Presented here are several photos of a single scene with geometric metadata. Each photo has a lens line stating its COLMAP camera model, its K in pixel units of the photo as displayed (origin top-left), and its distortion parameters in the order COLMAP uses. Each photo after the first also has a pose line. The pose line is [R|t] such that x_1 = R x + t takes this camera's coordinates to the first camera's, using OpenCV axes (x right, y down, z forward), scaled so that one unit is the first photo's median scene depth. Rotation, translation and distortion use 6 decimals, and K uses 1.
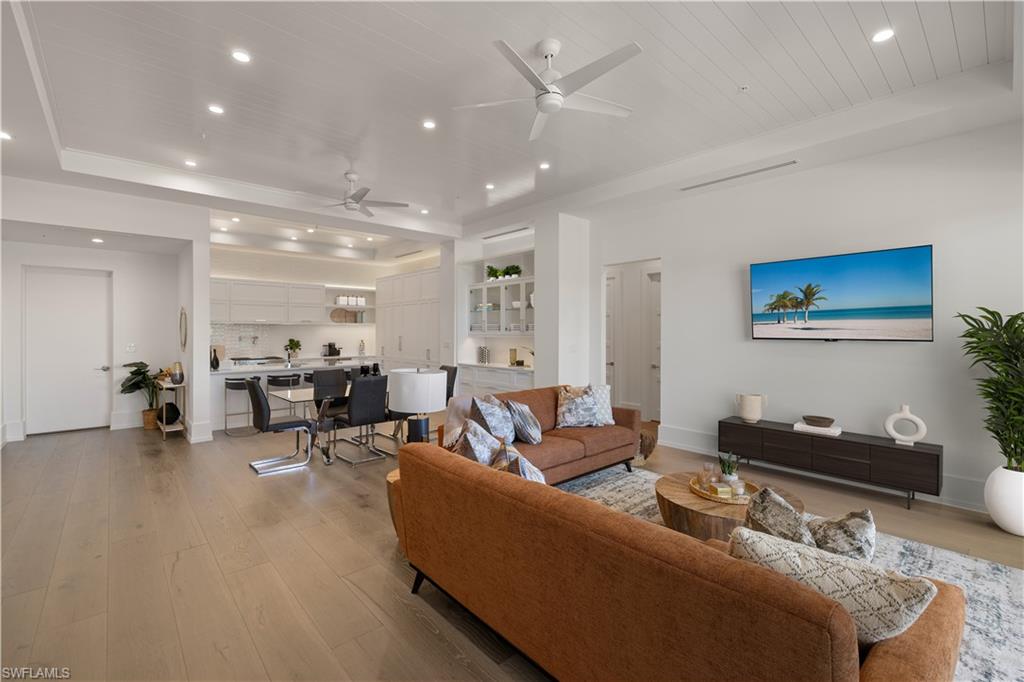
lens RADIAL K [[430.1, 0, 507.9], [0, 430.1, 333.5], [0, 0, 1]] dist [-0.002171, -0.000109]
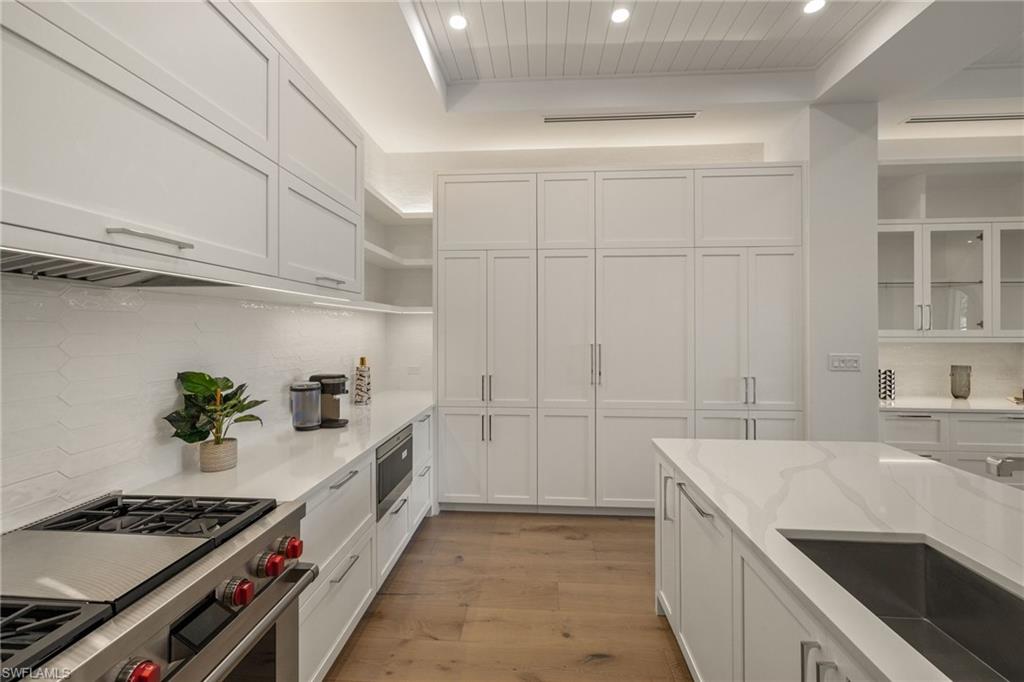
lens RADIAL K [[430.1, 0, 507.9], [0, 430.1, 333.5], [0, 0, 1]] dist [-0.002171, -0.000109]
pose [[0.722071, -0.005407, 0.691797, -0.728775], [0.005705, 0.999982, 0.001861, -0.004724], [-0.691795, 0.002603, 0.722089, 1.061816]]
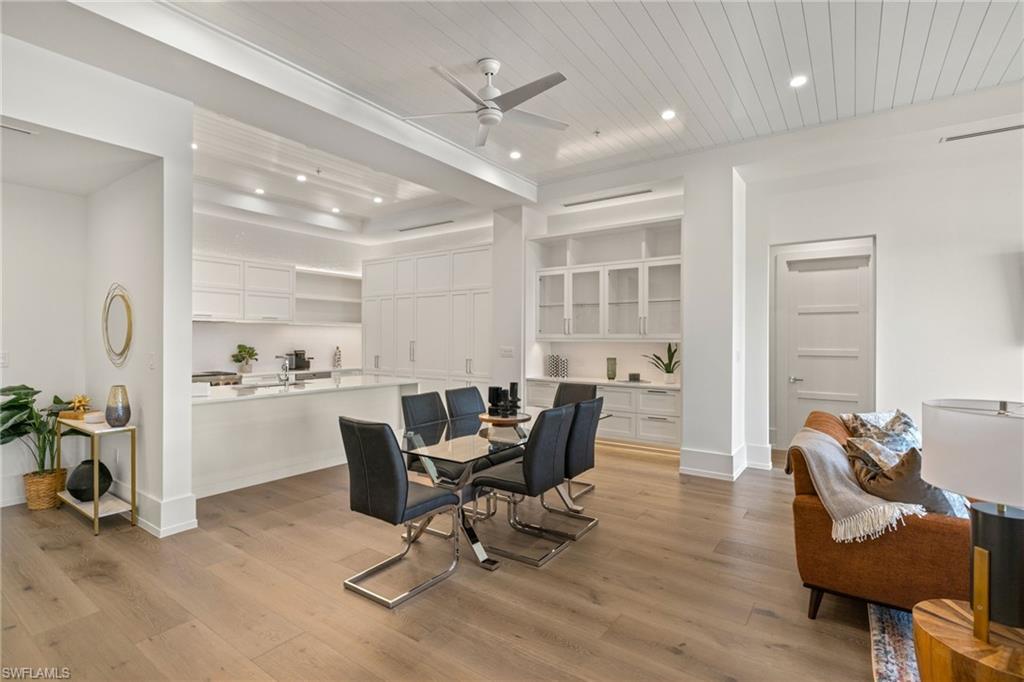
lens RADIAL K [[475.9, 0, 512.0], [0, 475.9, 341.0], [0, 0, 1]] dist [-0.002984, -0.000615]
pose [[0.976217, 0.003048, 0.216774, -0.347466], [-0.002811, 0.999995, -0.001400, 0.009179], [-0.216777, 0.000757, 0.976221, 0.260894]]
